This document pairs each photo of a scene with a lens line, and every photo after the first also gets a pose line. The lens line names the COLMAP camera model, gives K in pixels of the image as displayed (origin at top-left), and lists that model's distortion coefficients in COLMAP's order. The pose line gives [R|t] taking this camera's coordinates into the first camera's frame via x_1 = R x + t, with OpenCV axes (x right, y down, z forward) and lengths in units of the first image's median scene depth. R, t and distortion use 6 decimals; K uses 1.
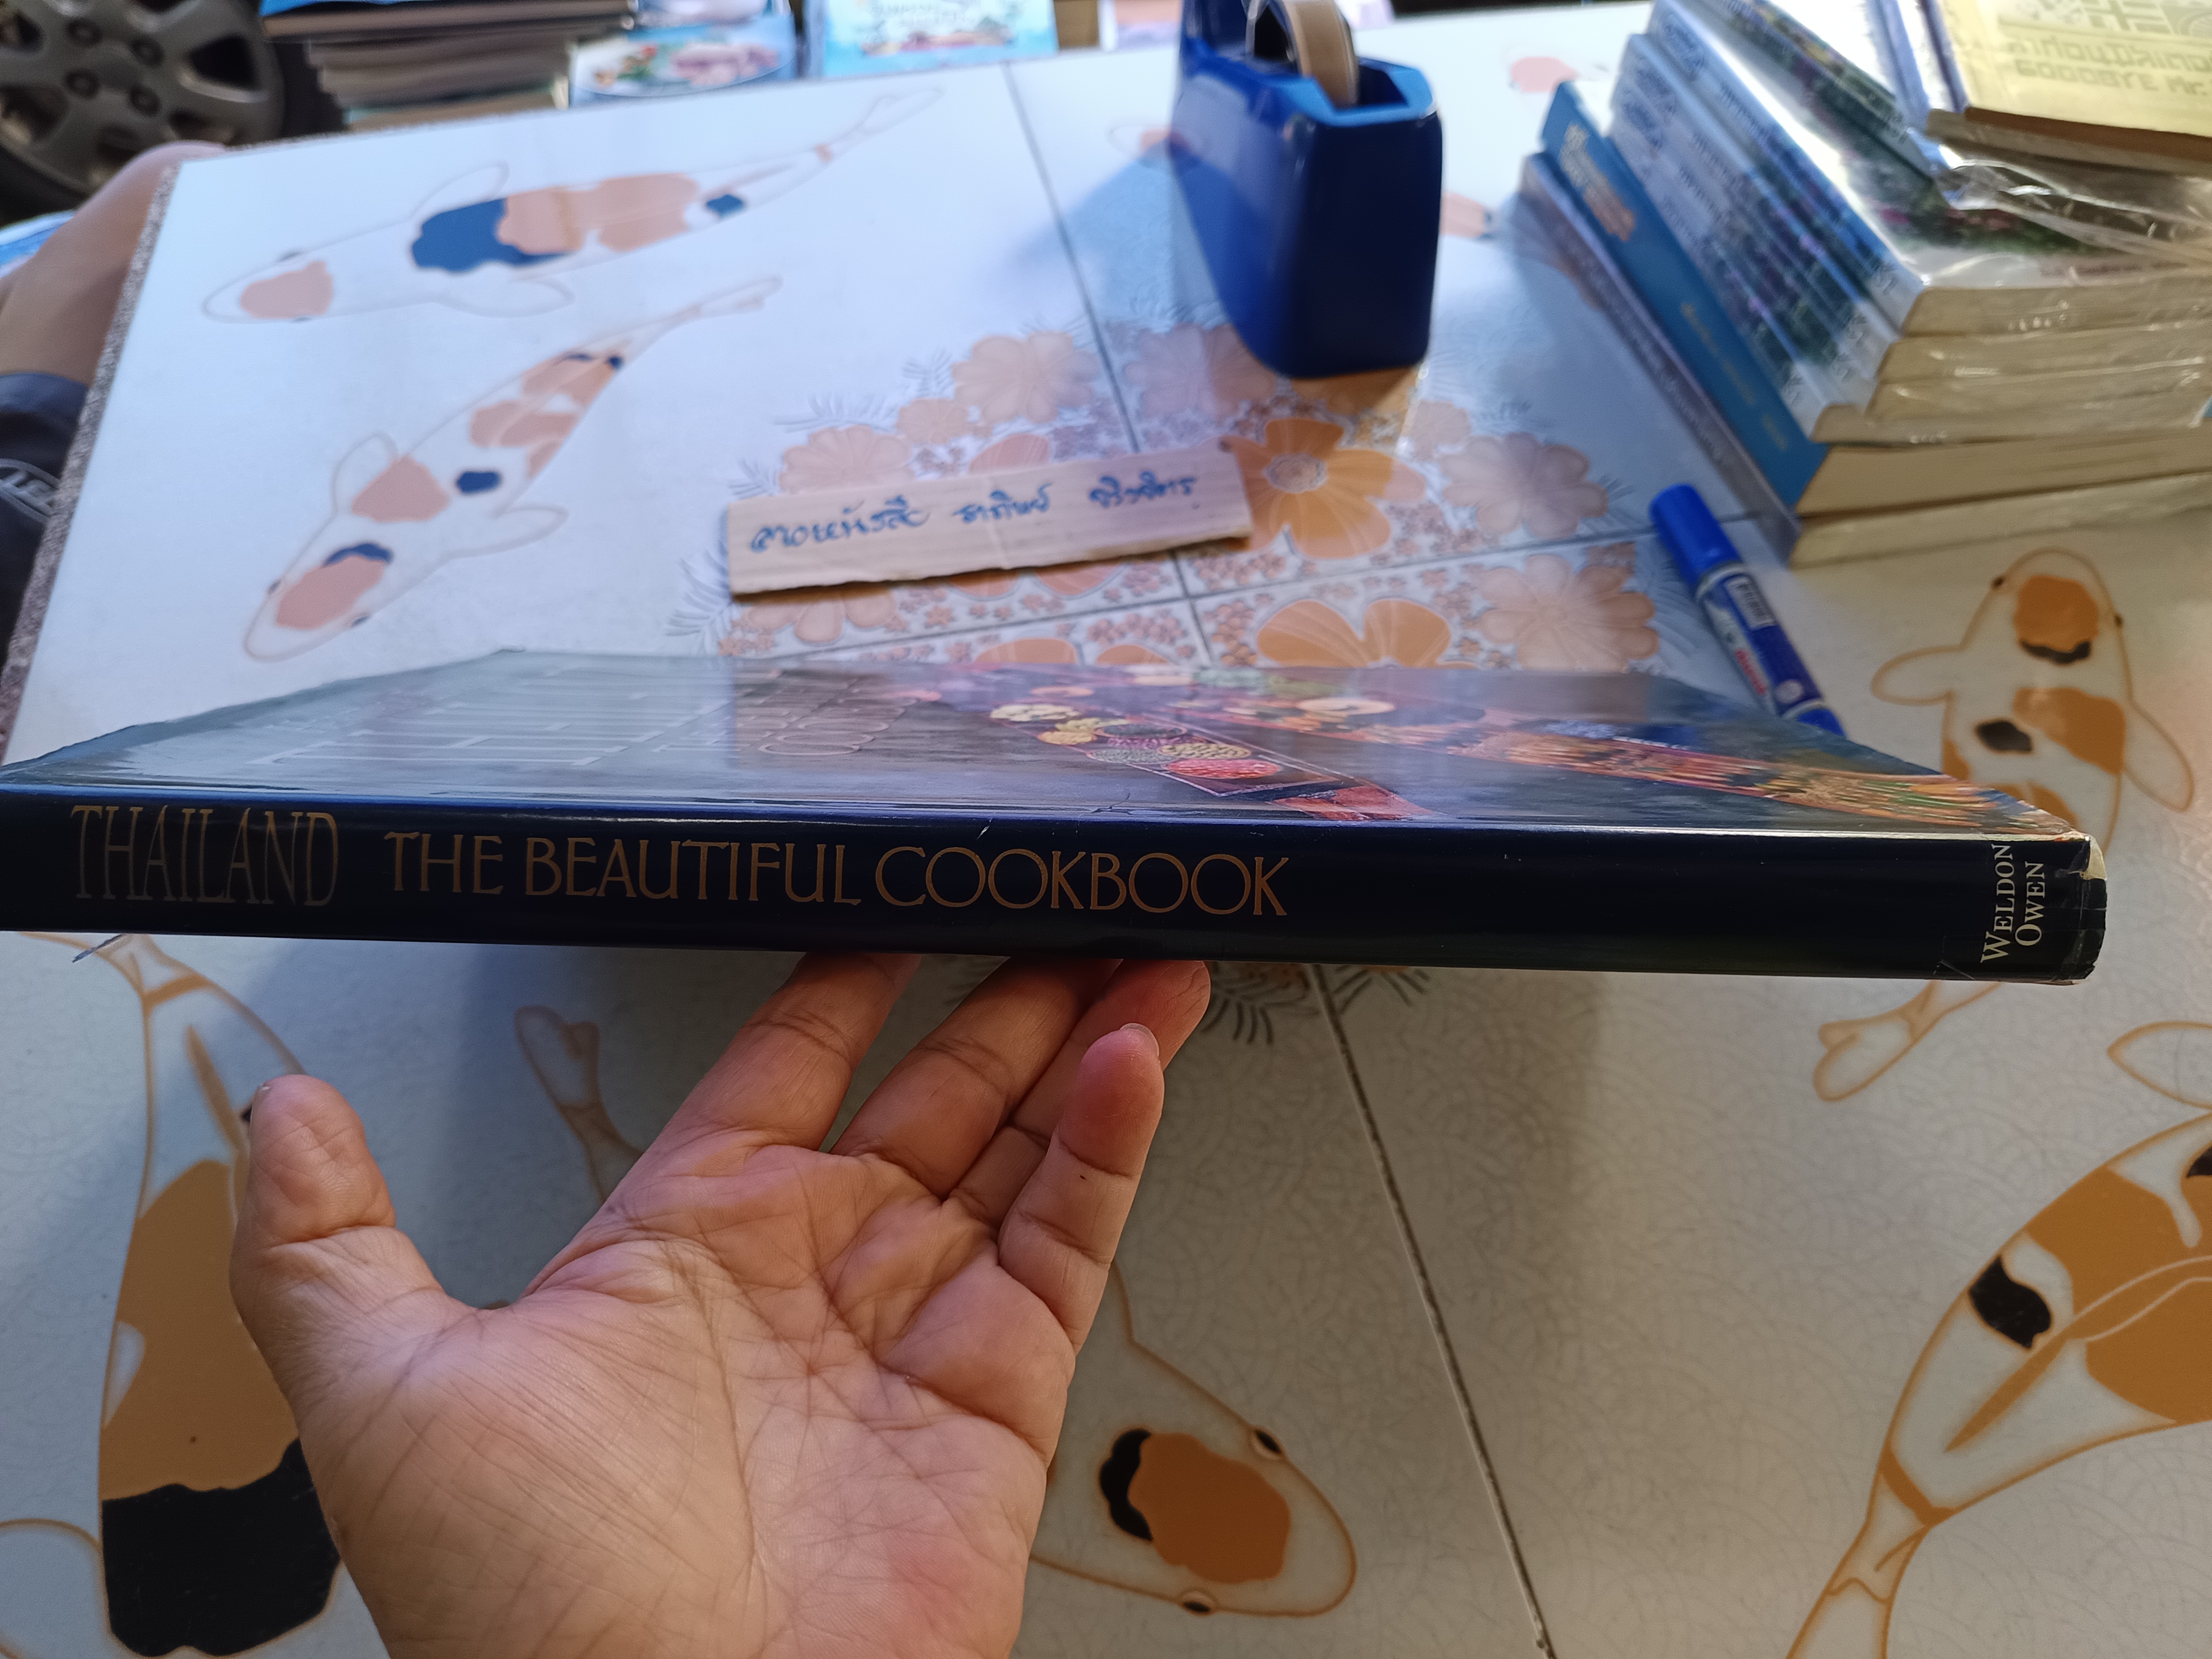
lens RADIAL K [[1587.8, 0, 1096.7], [0, 1587.8, 828.7], [0, 0, 1]] dist [0.001404, 0.001529]
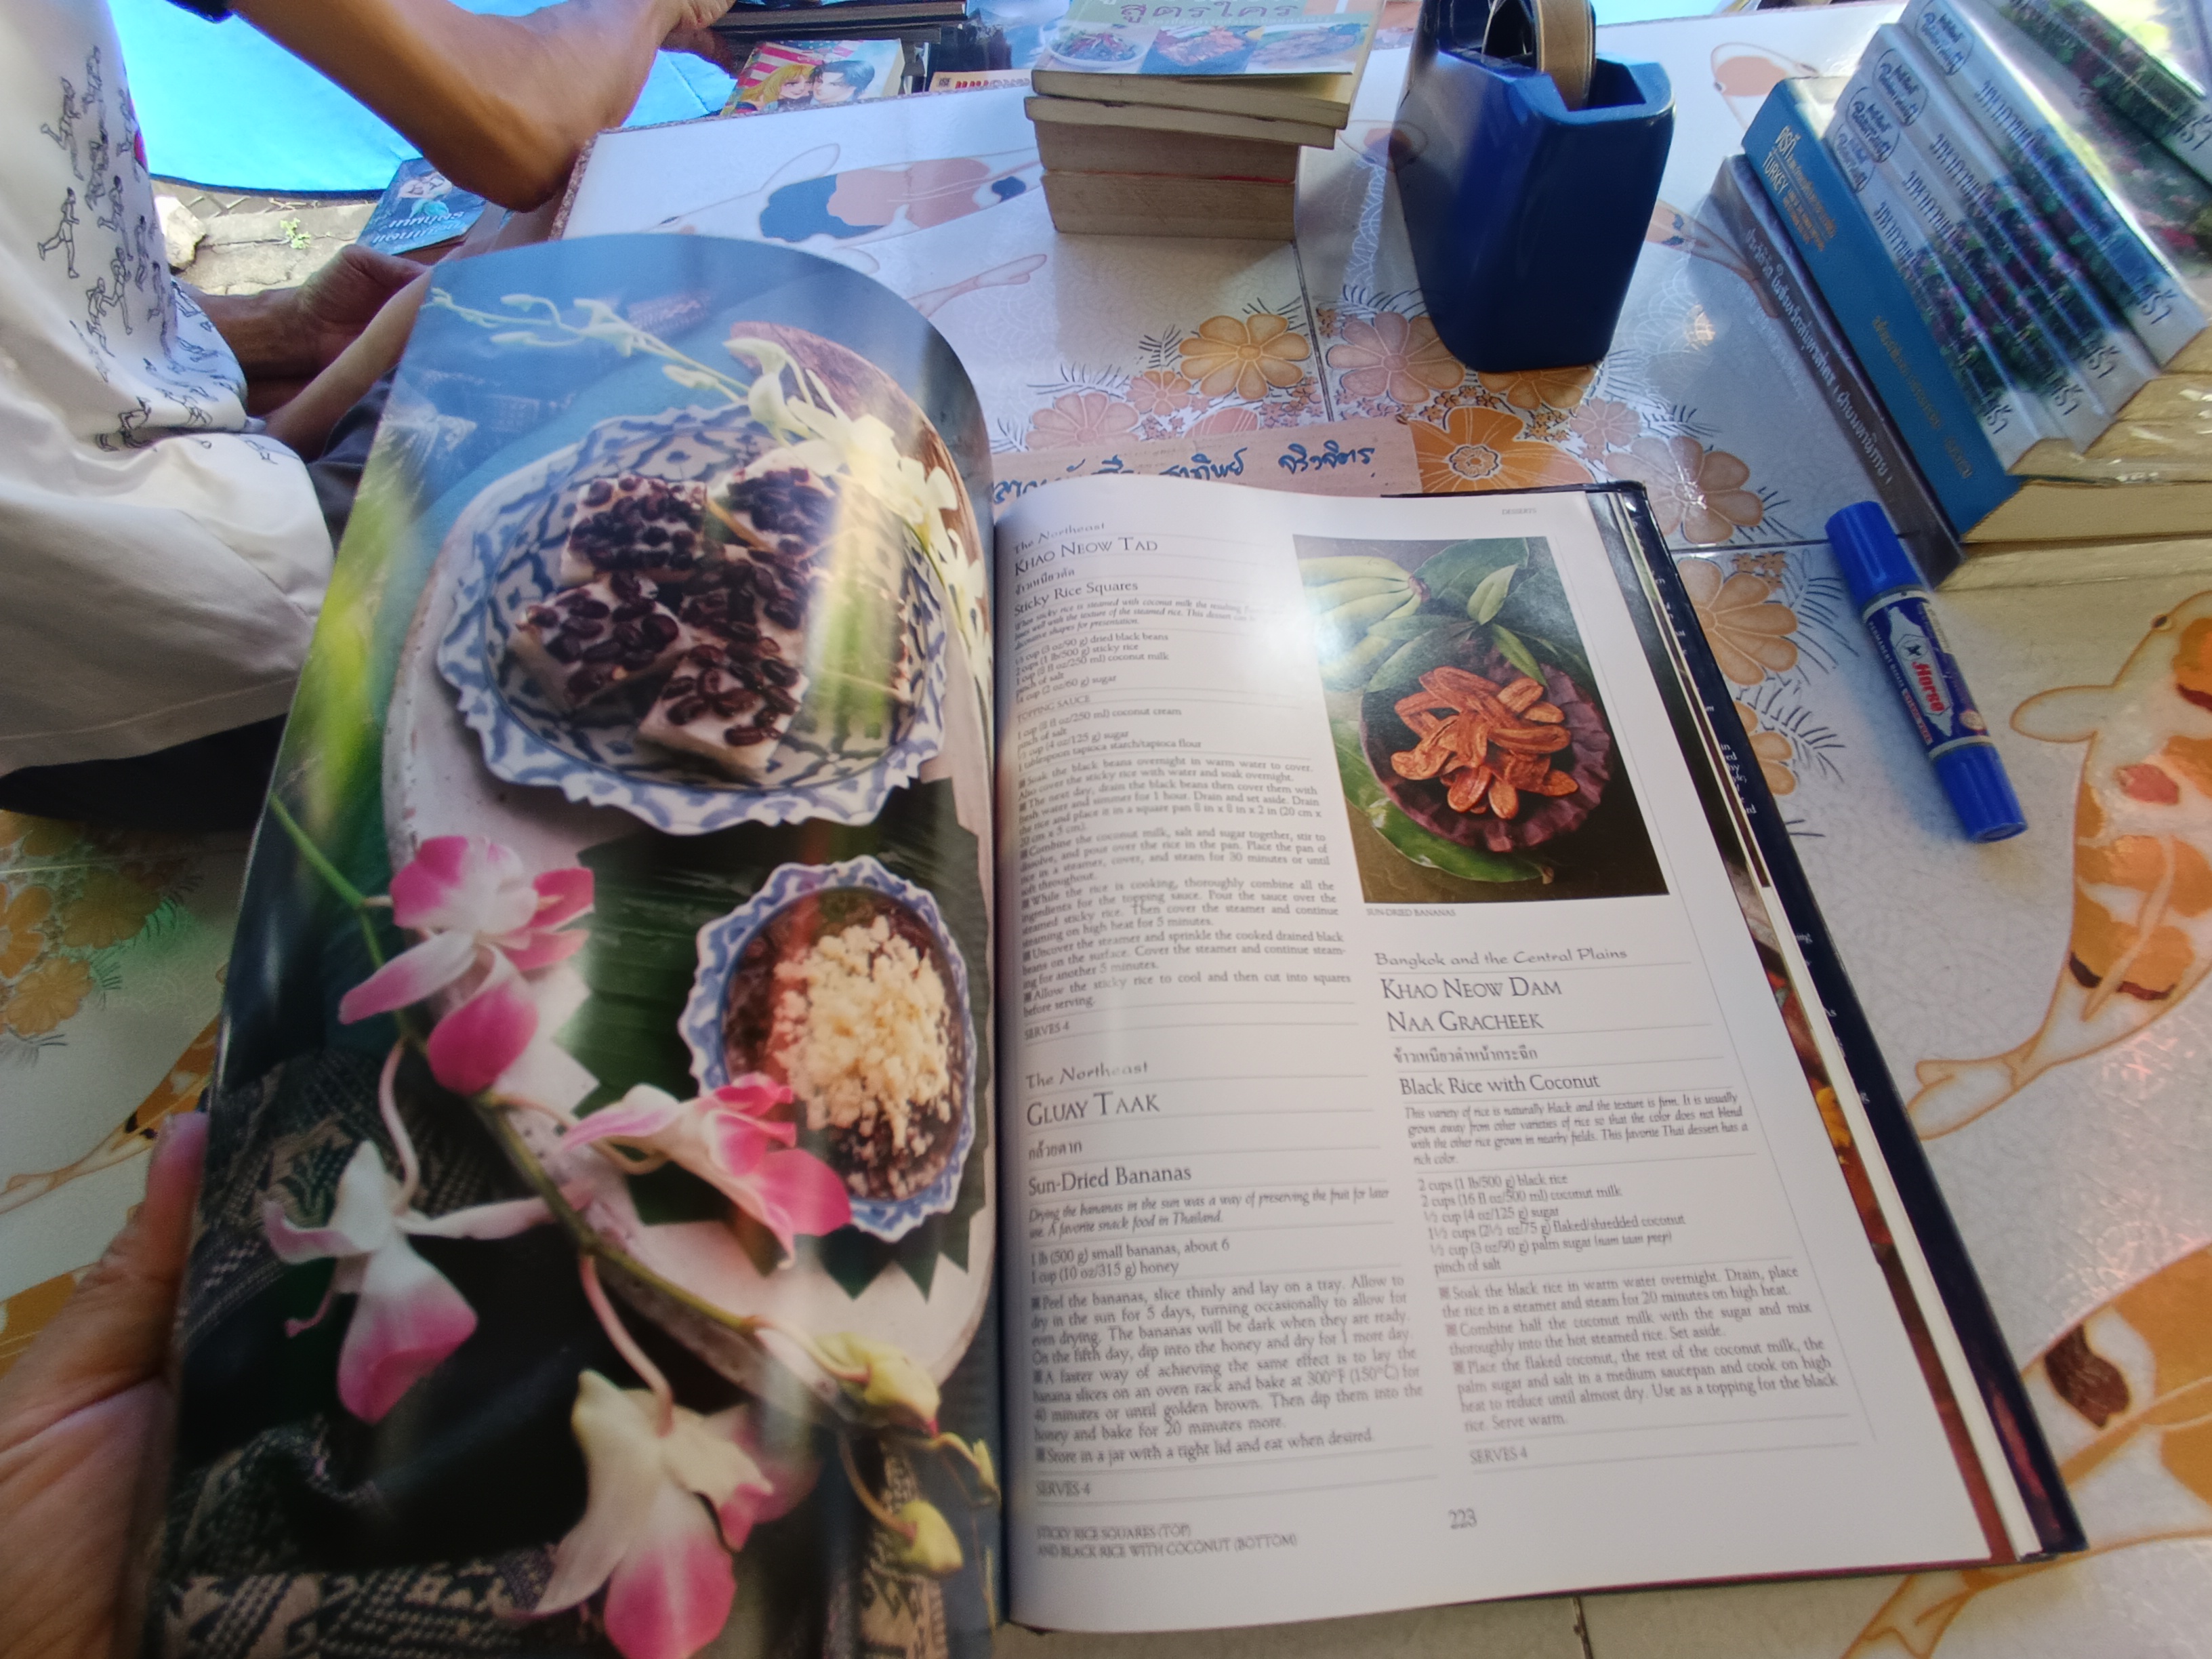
lens RADIAL K [[1004.9, 0, 1106.3], [0, 1004.9, 833.0], [0, 0, 1]] dist [-0.008210, 0.006030]
pose [[0.985819, 0.111923, -0.125034, -0.014081], [-0.085770, 0.976475, 0.197838, -0.089069], [0.144236, -0.184309, 0.972228, 0.229292]]
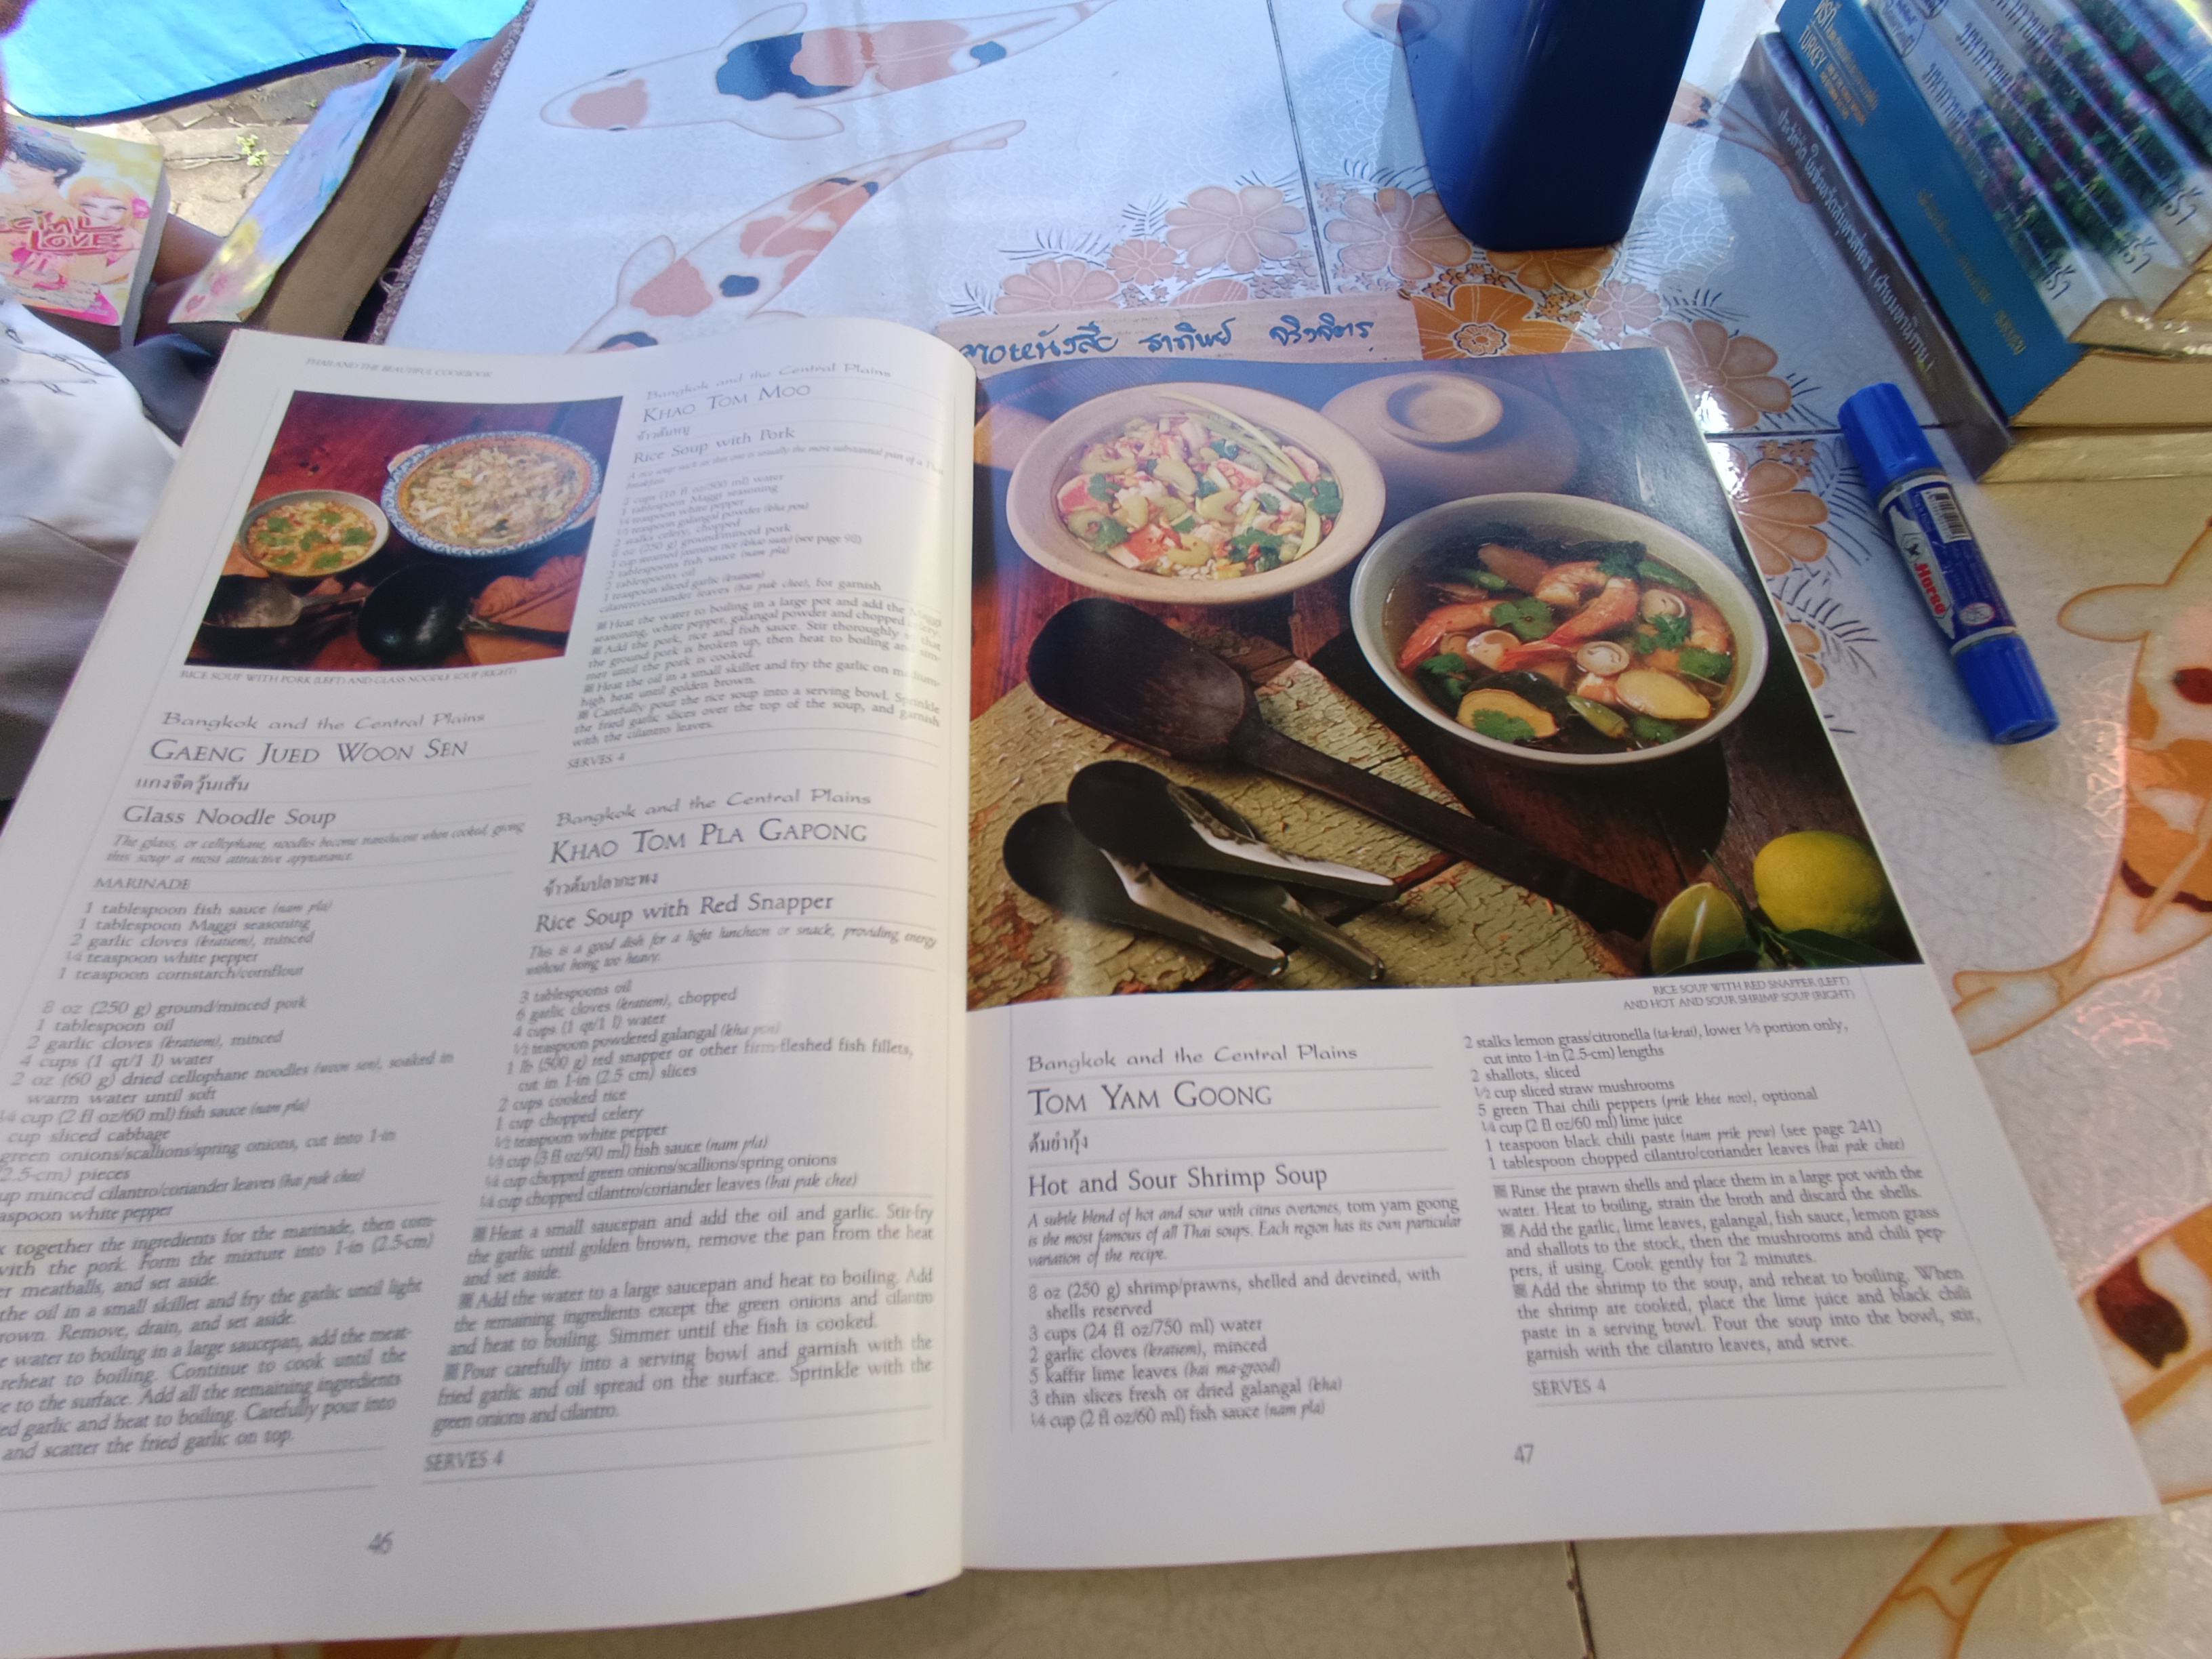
lens RADIAL K [[1004.8, 0, 1106.0], [0, 1004.8, 829.5], [0, 0, 1]] dist [0.004057, -0.000768]
pose [[0.984635, 0.139913, -0.104493, -0.002436], [-0.116311, 0.971786, 0.205193, -0.020314], [0.130253, -0.189886, 0.973128, 0.276698]]
